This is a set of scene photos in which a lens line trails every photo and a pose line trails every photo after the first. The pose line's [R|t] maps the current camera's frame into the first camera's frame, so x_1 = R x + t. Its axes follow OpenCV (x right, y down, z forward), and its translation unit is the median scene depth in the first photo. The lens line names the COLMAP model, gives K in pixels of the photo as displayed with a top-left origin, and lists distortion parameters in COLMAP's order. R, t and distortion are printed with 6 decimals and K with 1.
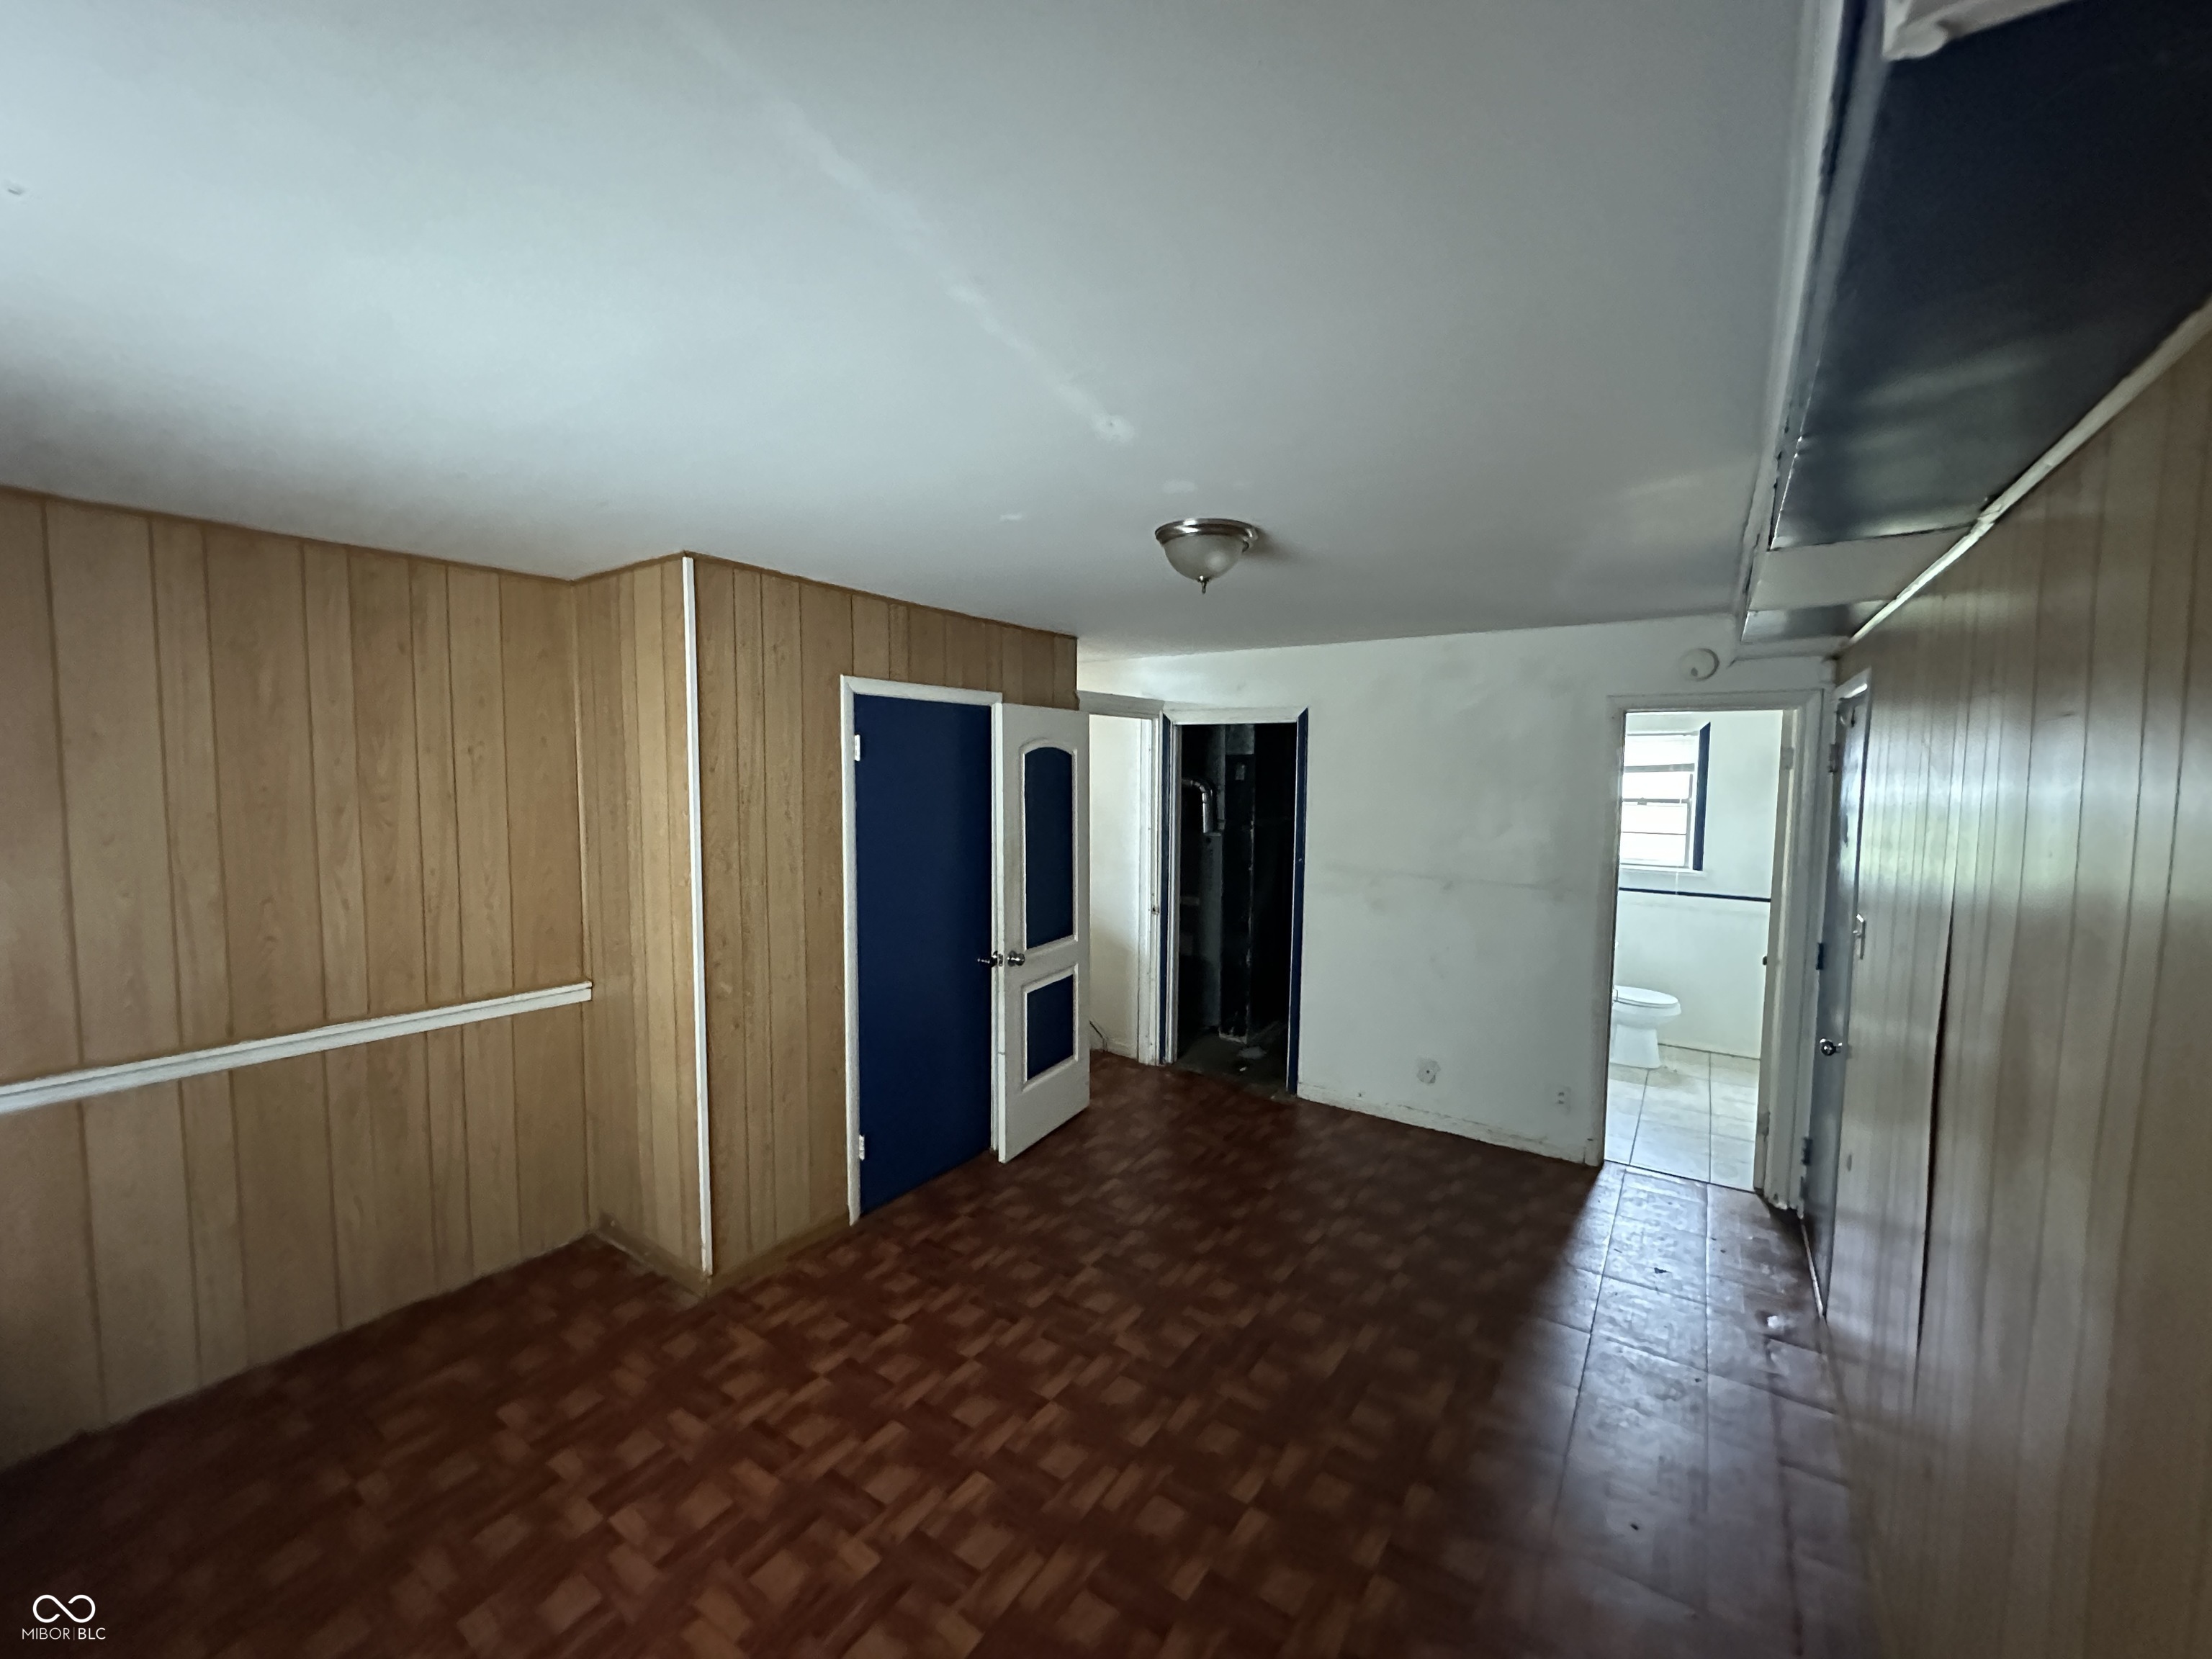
lens RADIAL K [[887.6, 0, 1114.6], [0, 887.6, 811.6], [0, 0, 1]] dist [0.003003, -0.000805]
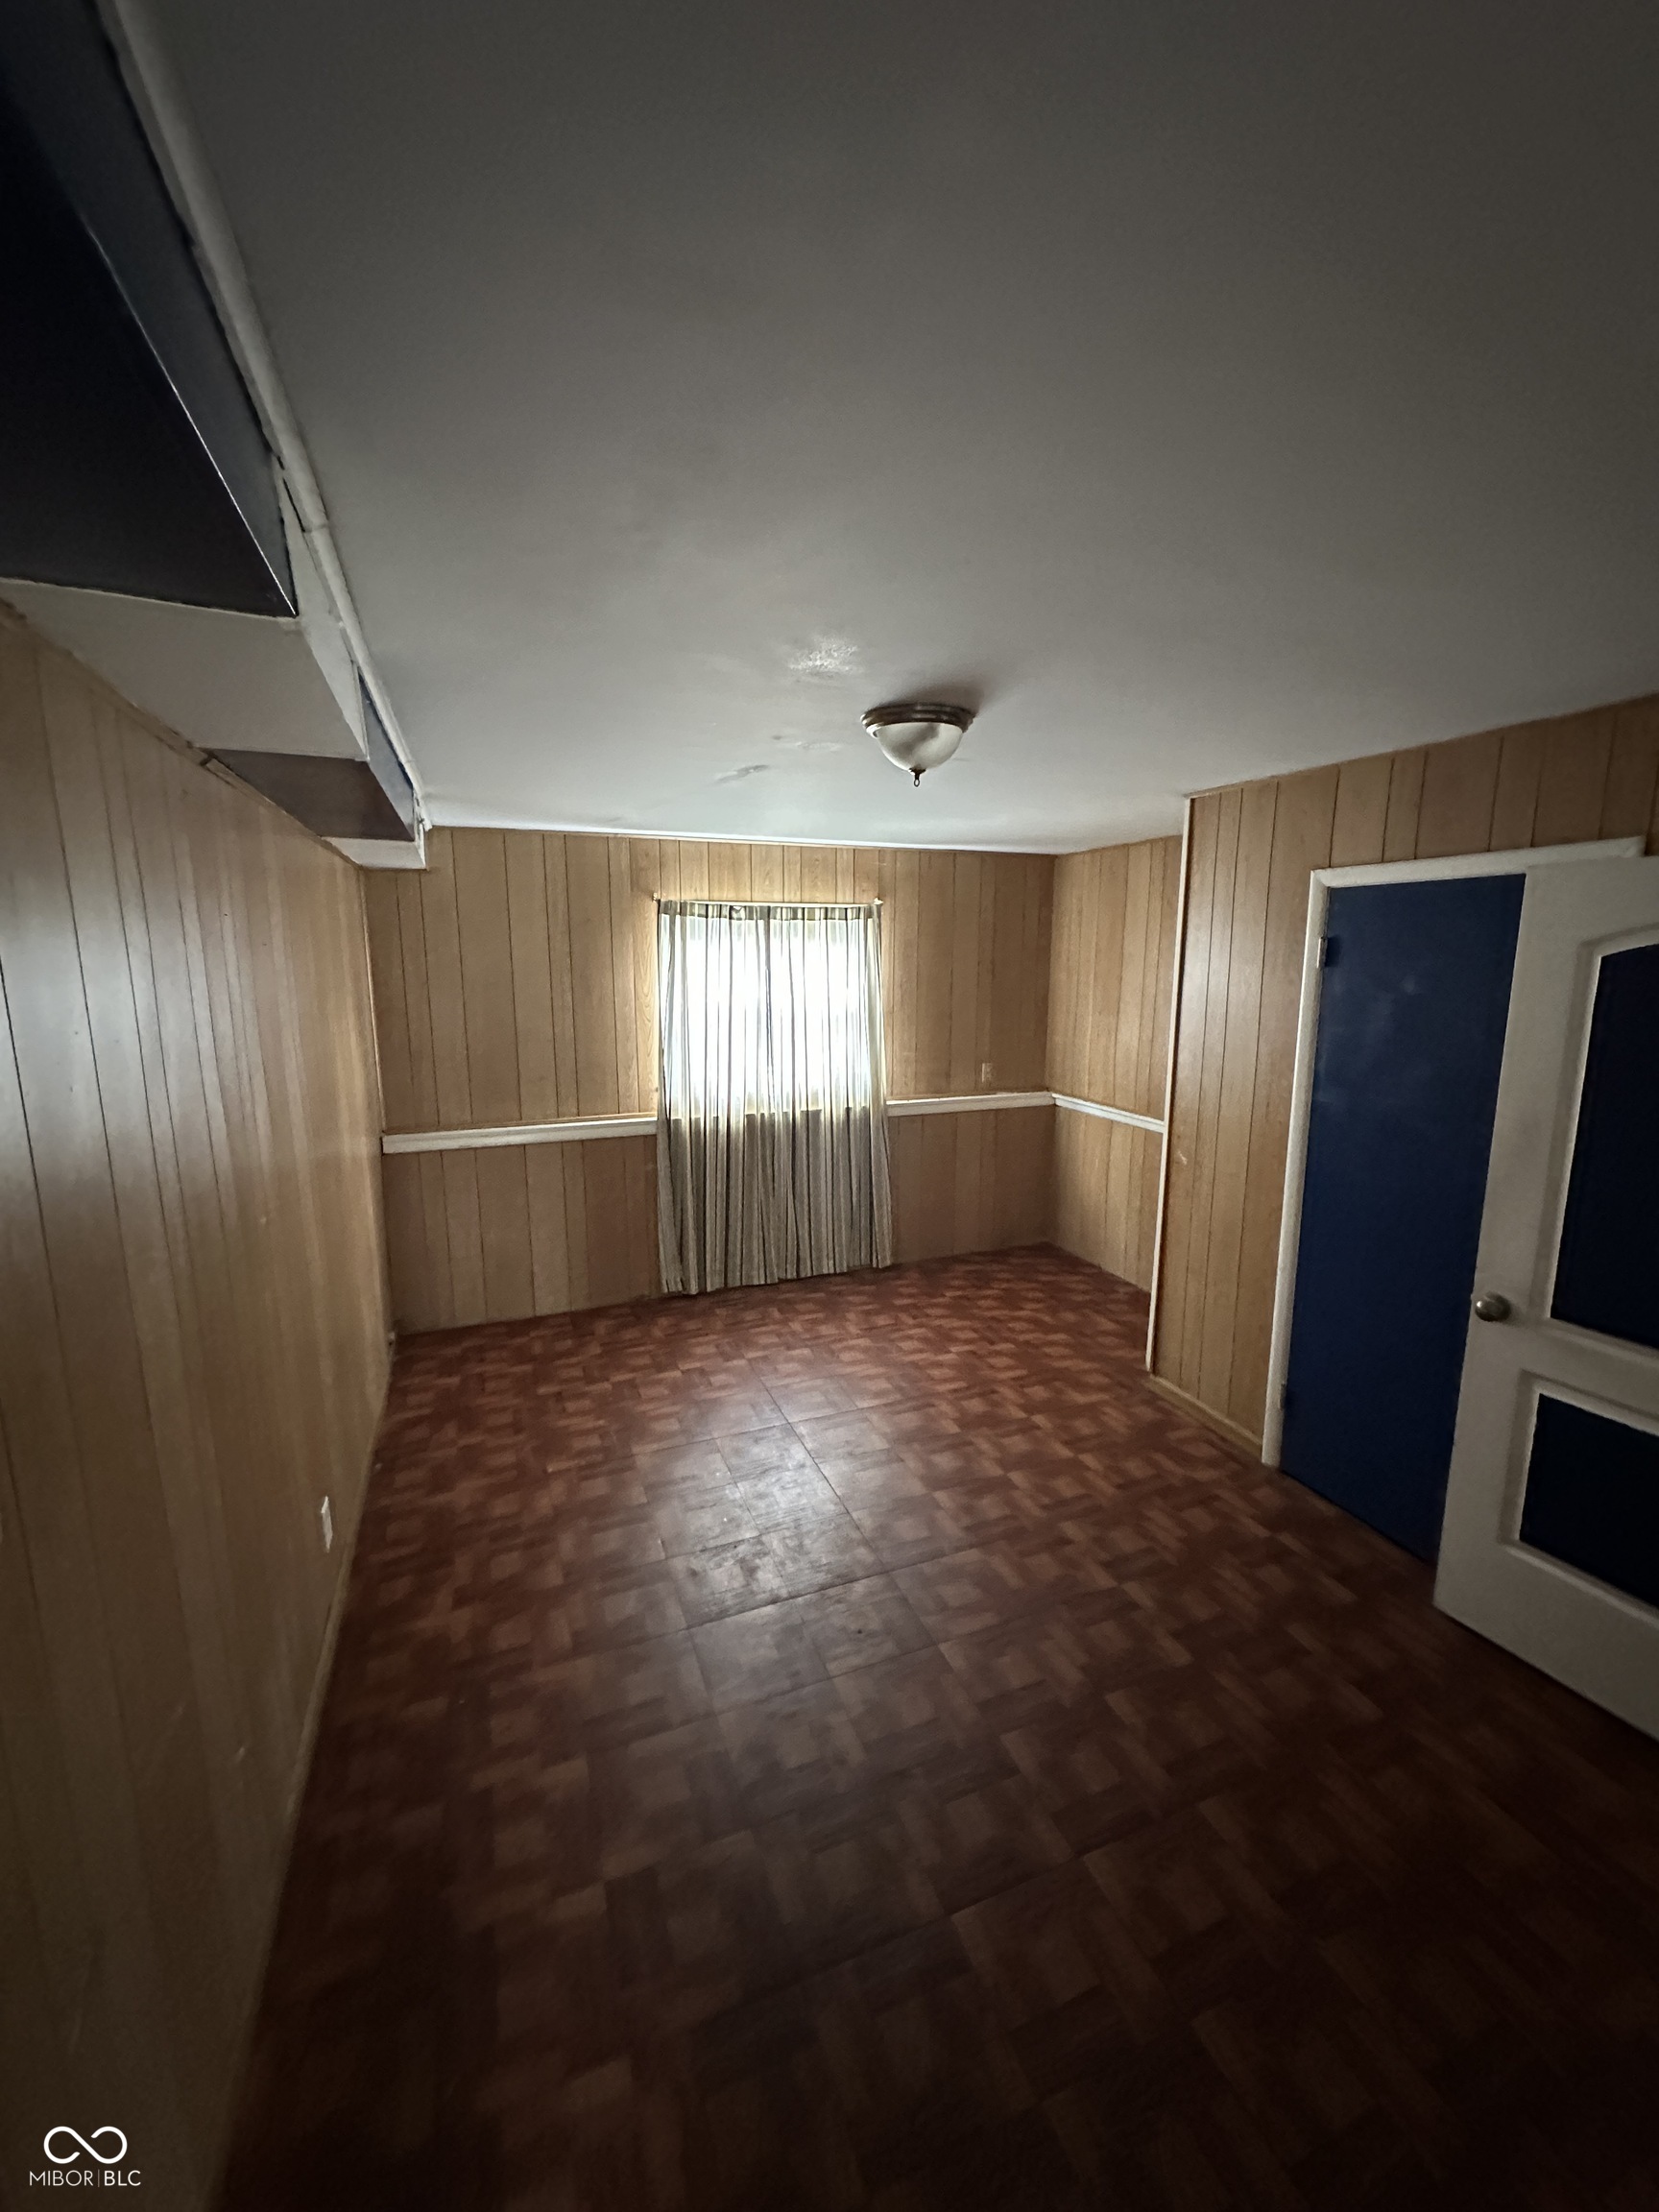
lens RADIAL K [[887.6, 0, 846.9], [0, 887.6, 1110.3], [0, 0, 1]] dist [0.003003, -0.000805]
pose [[-0.544155, 0.131708, -0.828582, 0.814761], [-0.062694, 0.978456, 0.196705, -0.073093], [0.836639, 0.158985, -0.524175, 1.278994]]
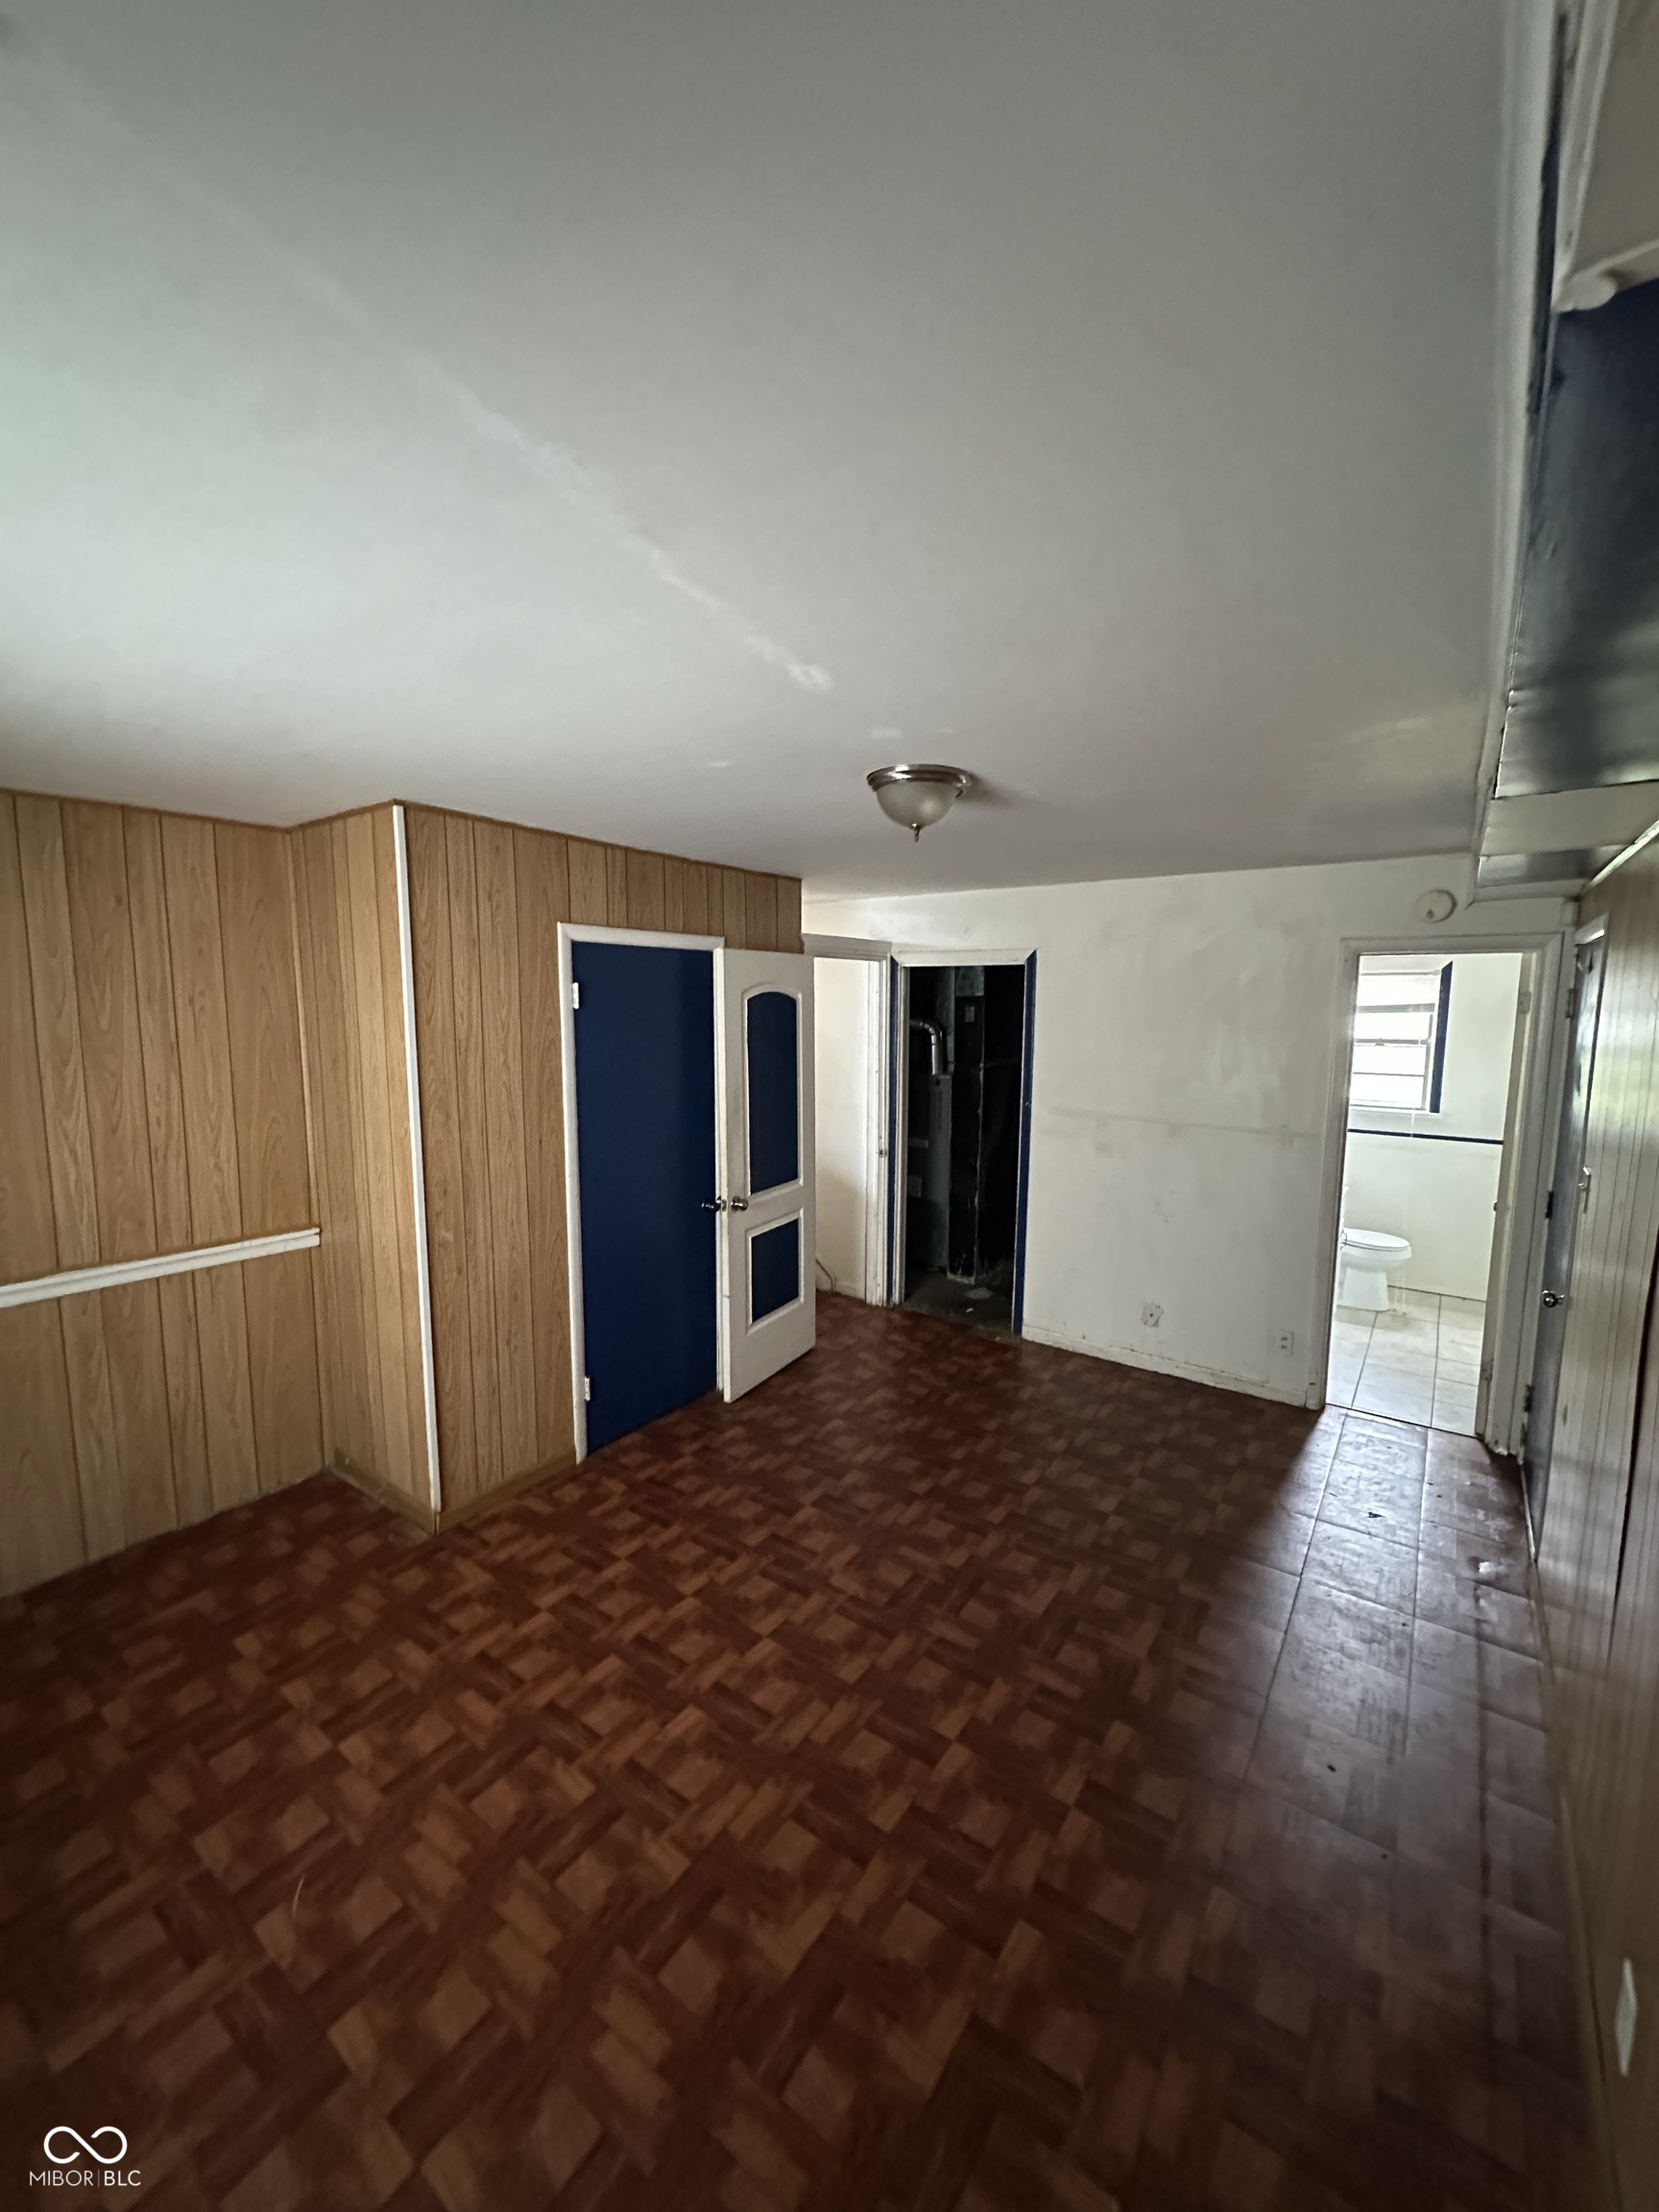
lens RADIAL K [[887.6, 0, 840.2], [0, 887.6, 1087.4], [0, 0, 1]] dist [0.003003, -0.000805]
pose [[0.999770, -0.000612, -0.021440, 0.033590], [0.001668, 0.998784, 0.049273, -0.020195], [0.021384, -0.049297, 0.998555, 0.005304]]
